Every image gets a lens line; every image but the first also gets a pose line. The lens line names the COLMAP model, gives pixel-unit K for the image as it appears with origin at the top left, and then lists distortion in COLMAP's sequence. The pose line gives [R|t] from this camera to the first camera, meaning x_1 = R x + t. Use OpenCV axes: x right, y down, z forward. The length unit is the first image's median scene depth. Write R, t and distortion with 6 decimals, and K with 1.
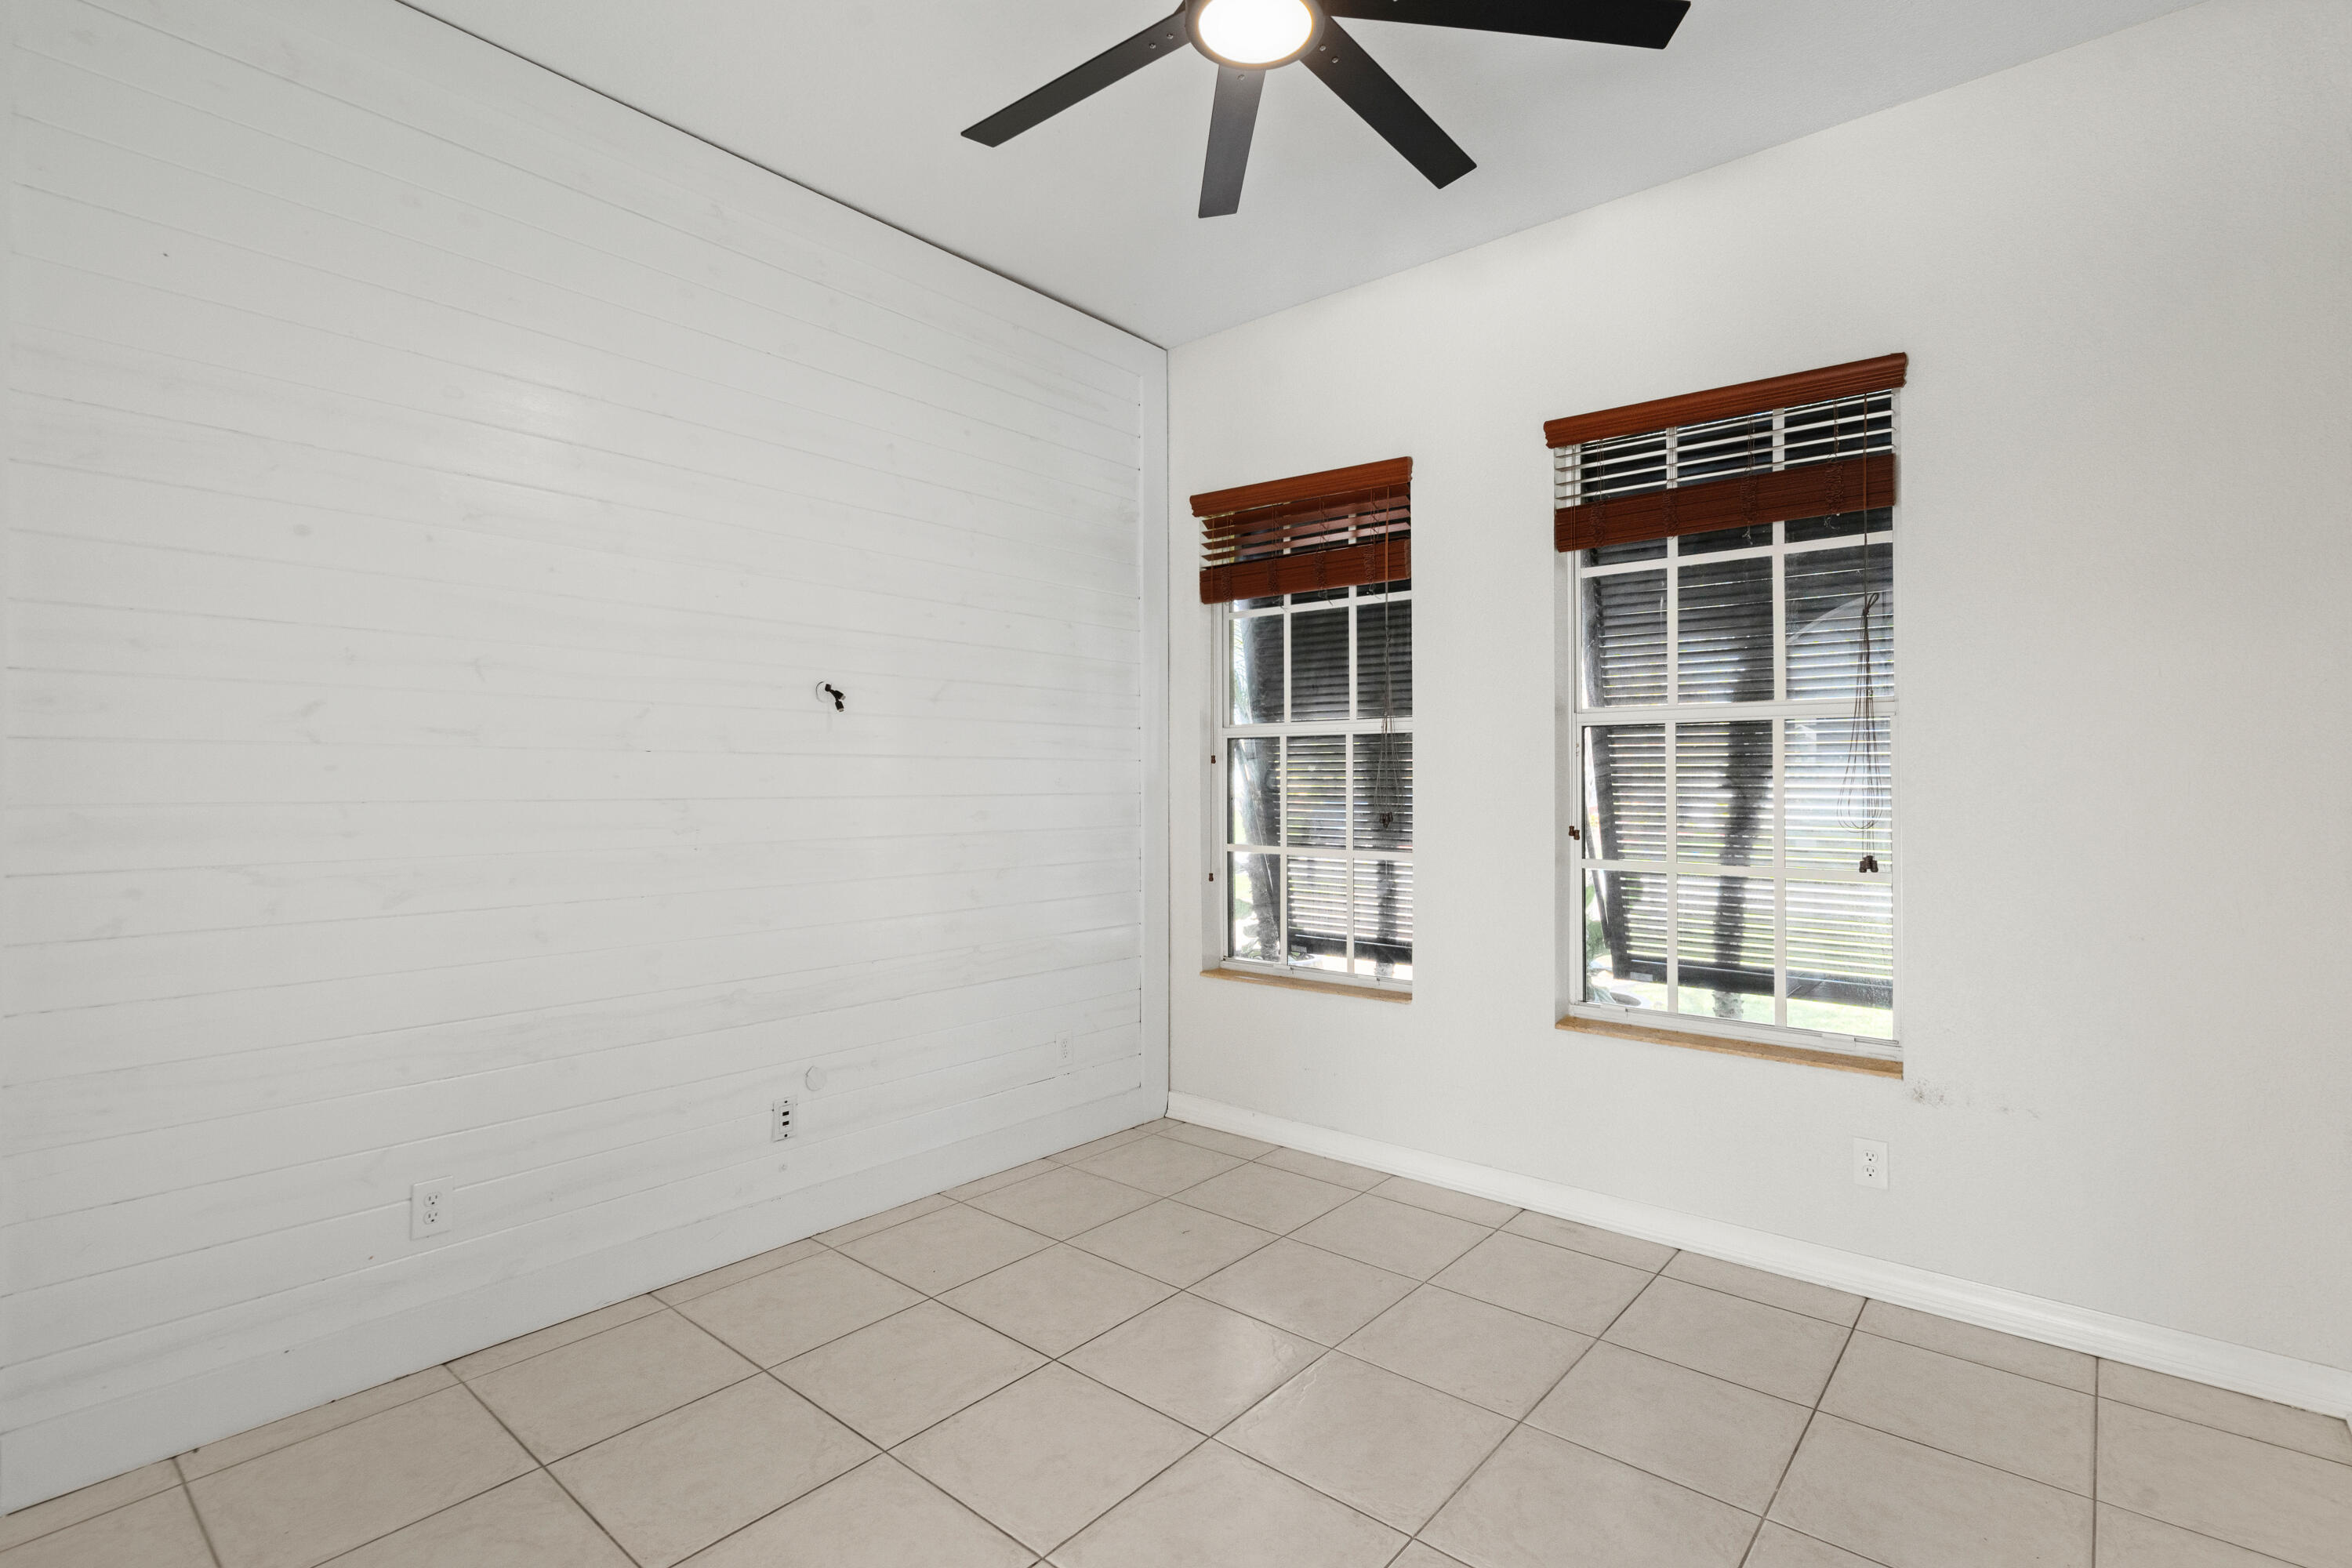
lens RADIAL K [[1112.9, 0, 1180.7], [0, 1112.9, 762.4], [0, 0, 1]] dist [-0.001310, -0.000160]
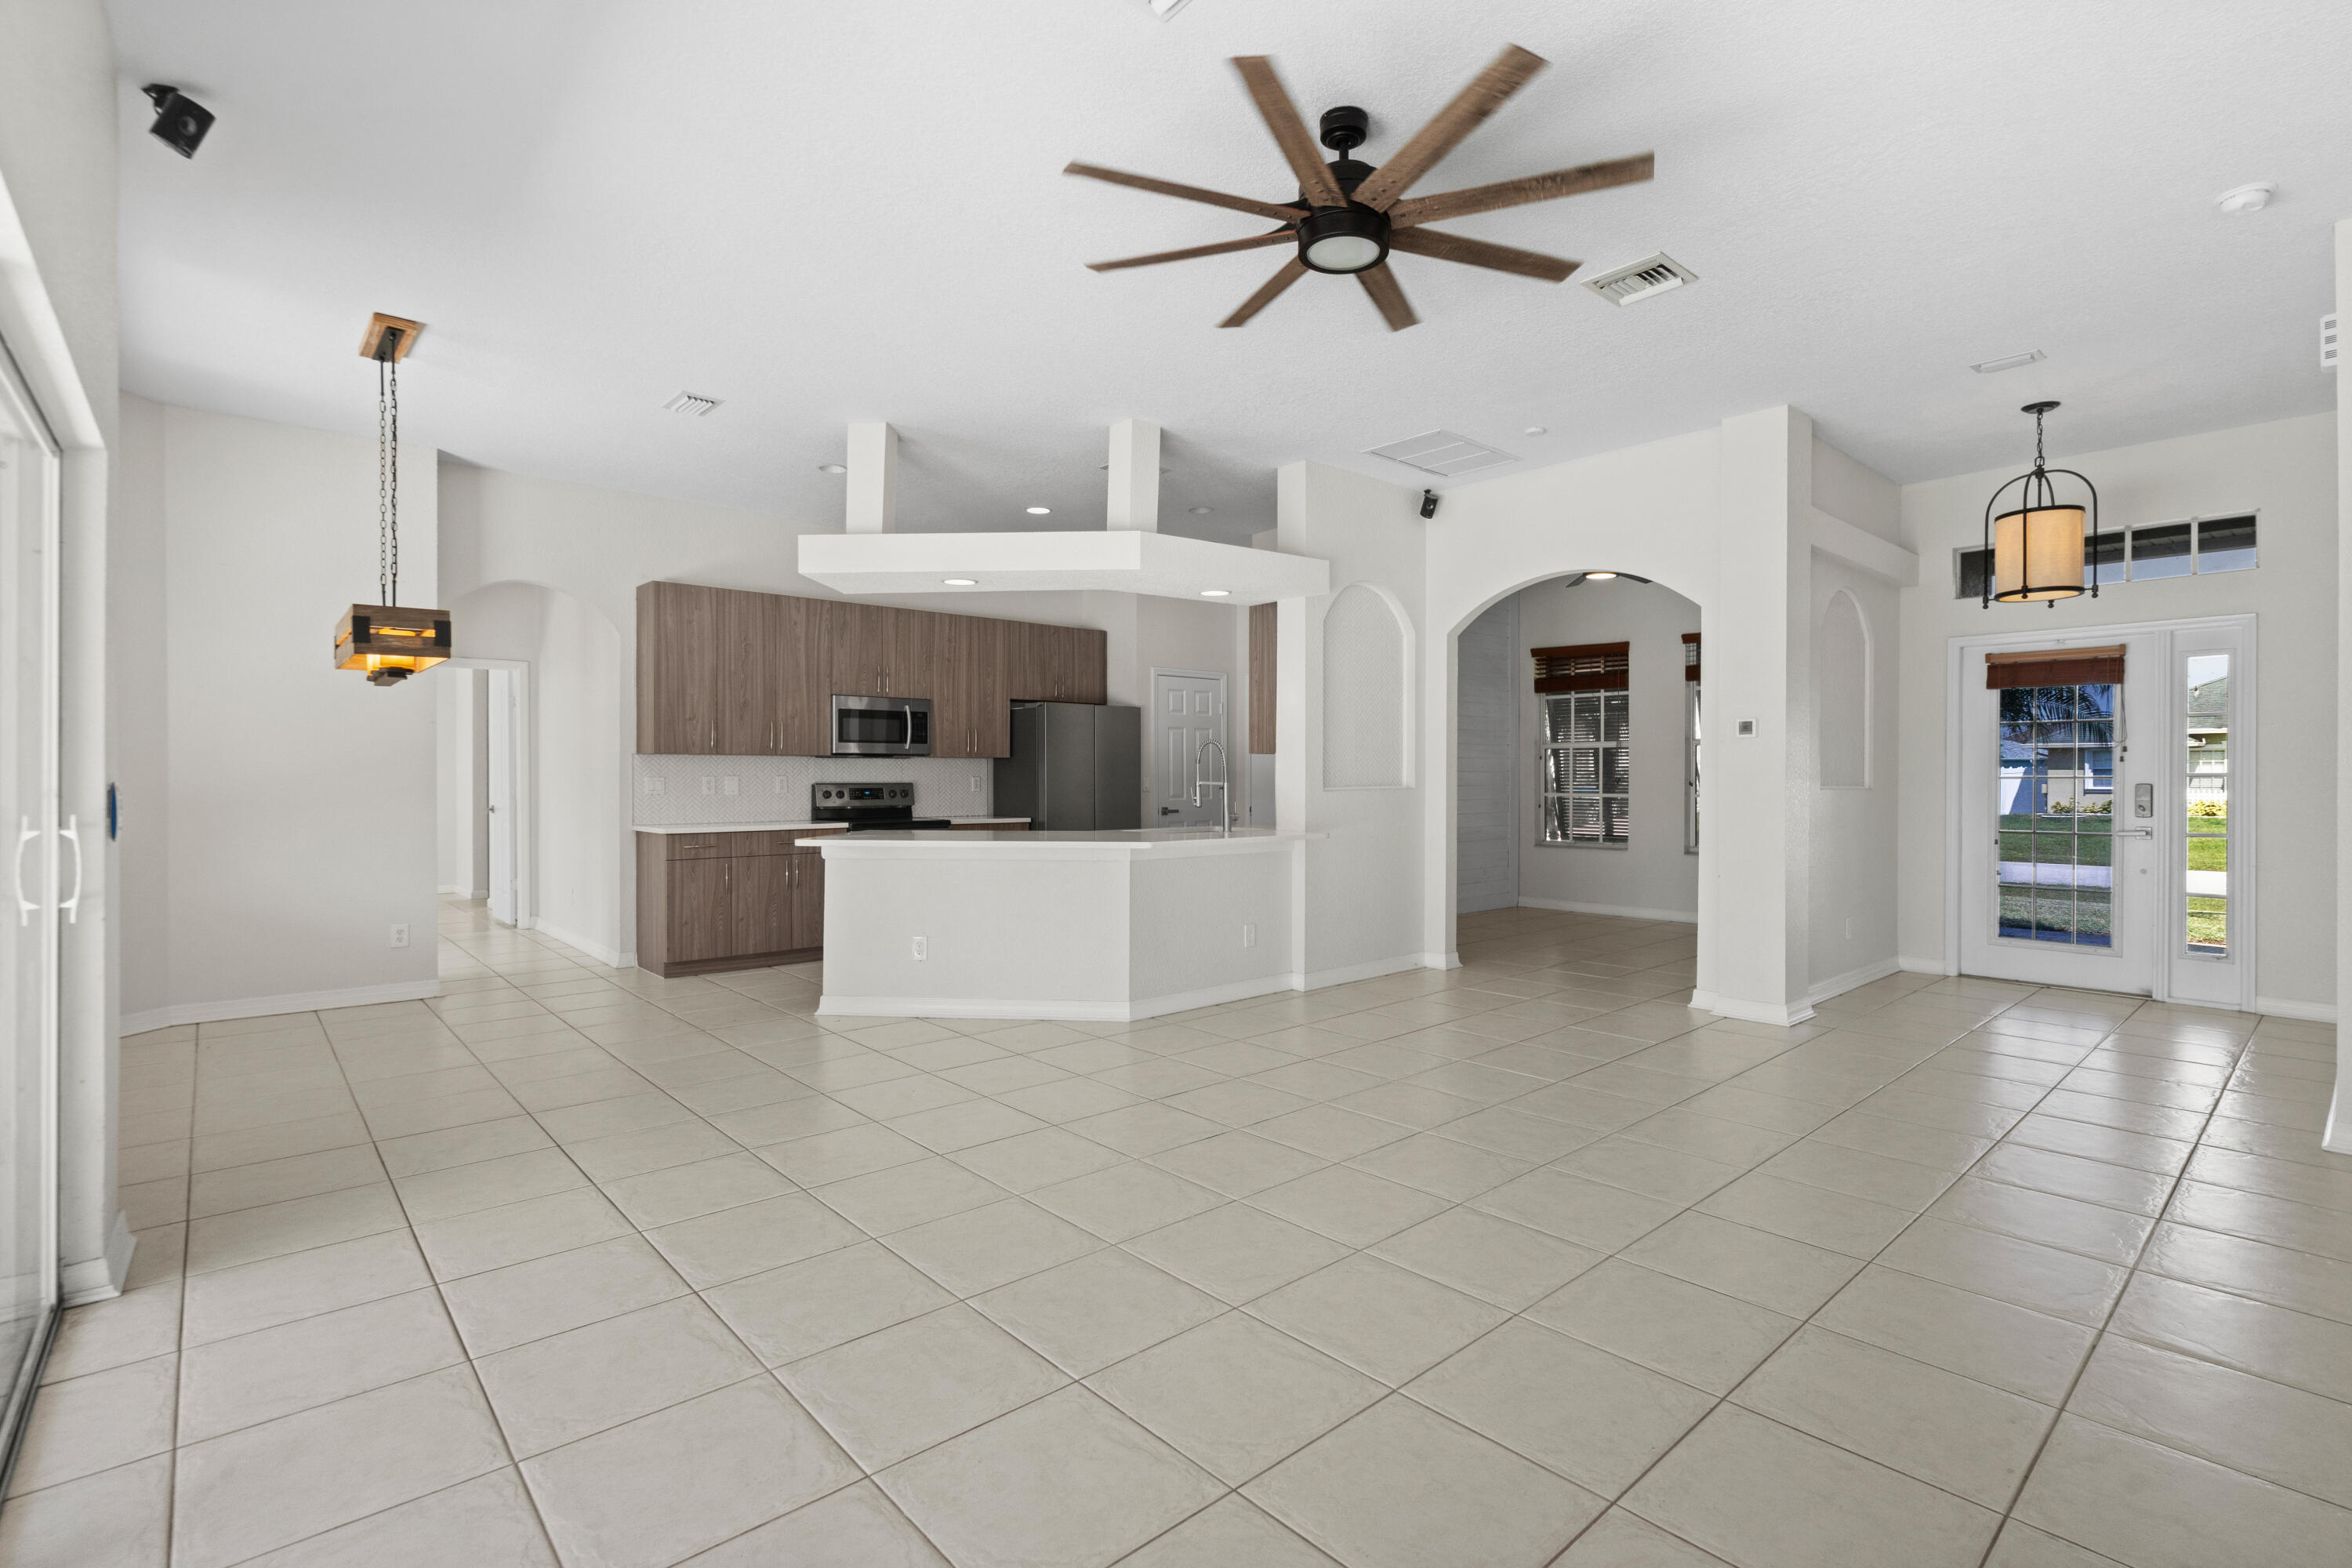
lens RADIAL K [[1081.0, 0, 1179.4], [0, 1081.0, 786.2], [0, 0, 1]] dist [-0.003197, -0.000100]
pose [[0.990653, 0.000286, -0.136408, -0.482561], [0.002494, 0.999793, 0.020210, 0.011242], [0.136385, -0.020361, 0.990447, -1.628607]]
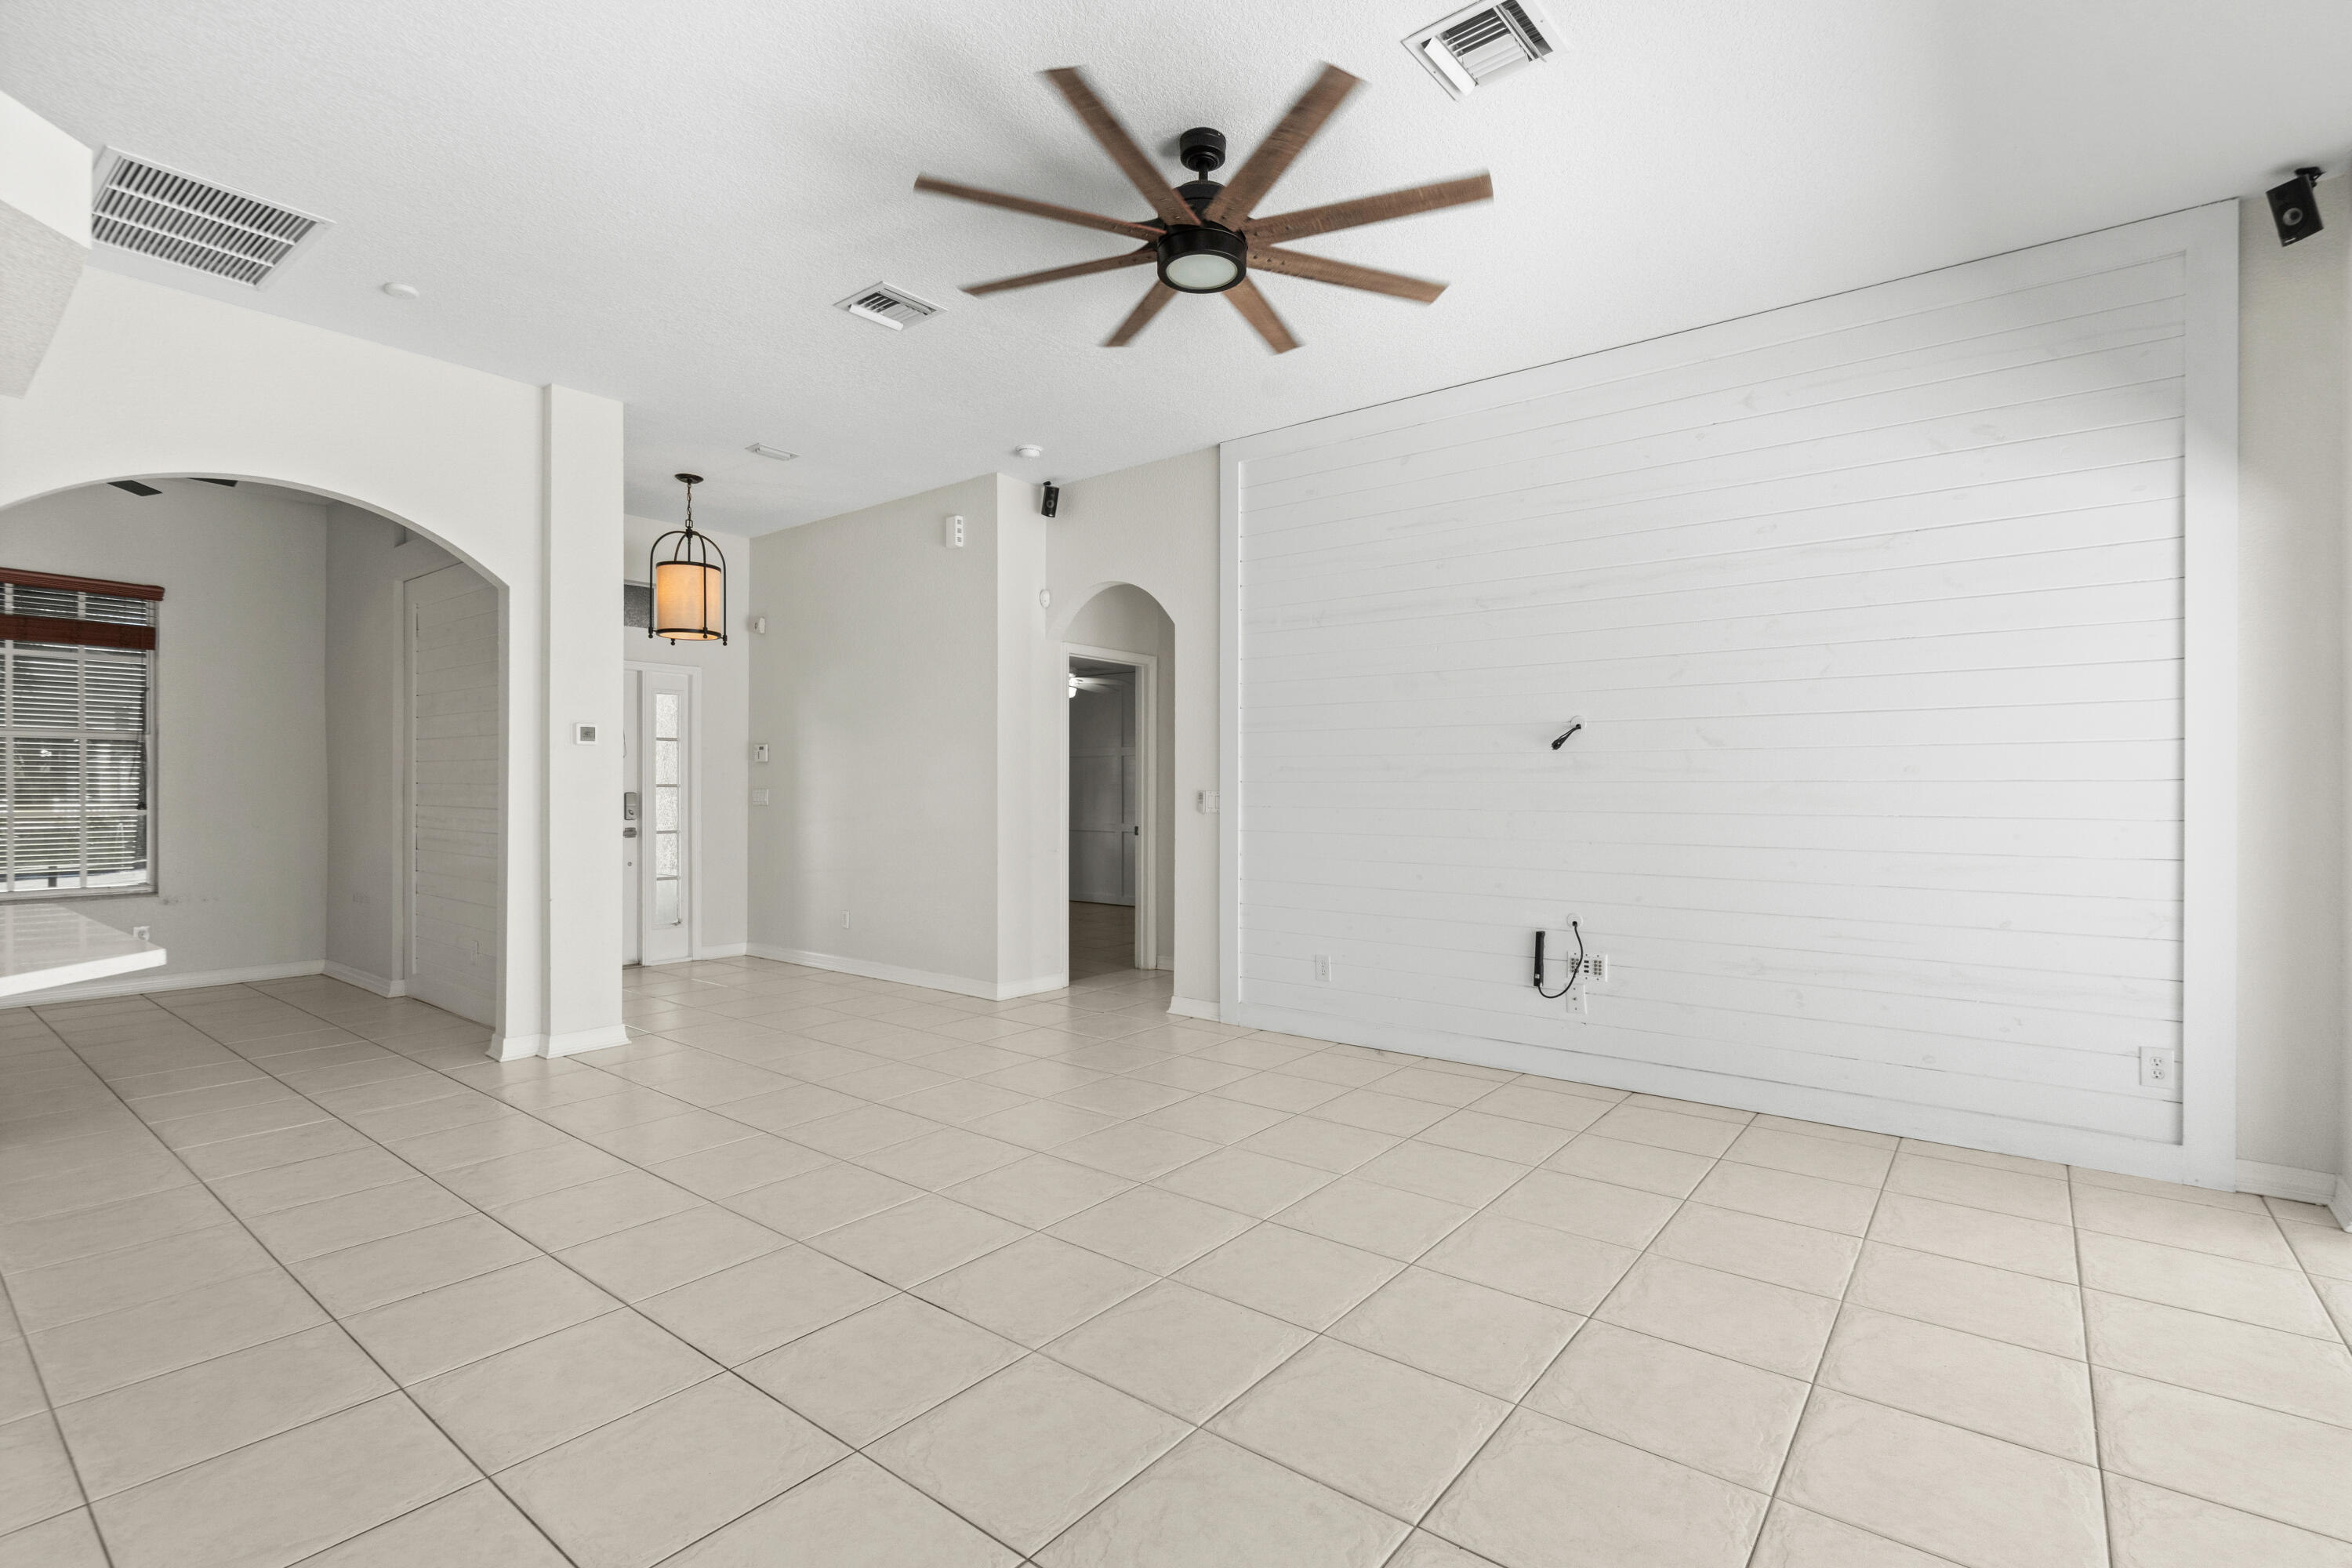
lens RADIAL K [[1081.0, 0, 1179.4], [0, 1081.0, 786.2], [0, 0, 1]] dist [-0.003197, -0.000100]
pose [[-0.038223, 0.000924, 0.999269, -1.263240], [-0.013700, 0.999905, -0.001448, 0.020802], [-0.999175, -0.013745, -0.038207, -0.792508]]
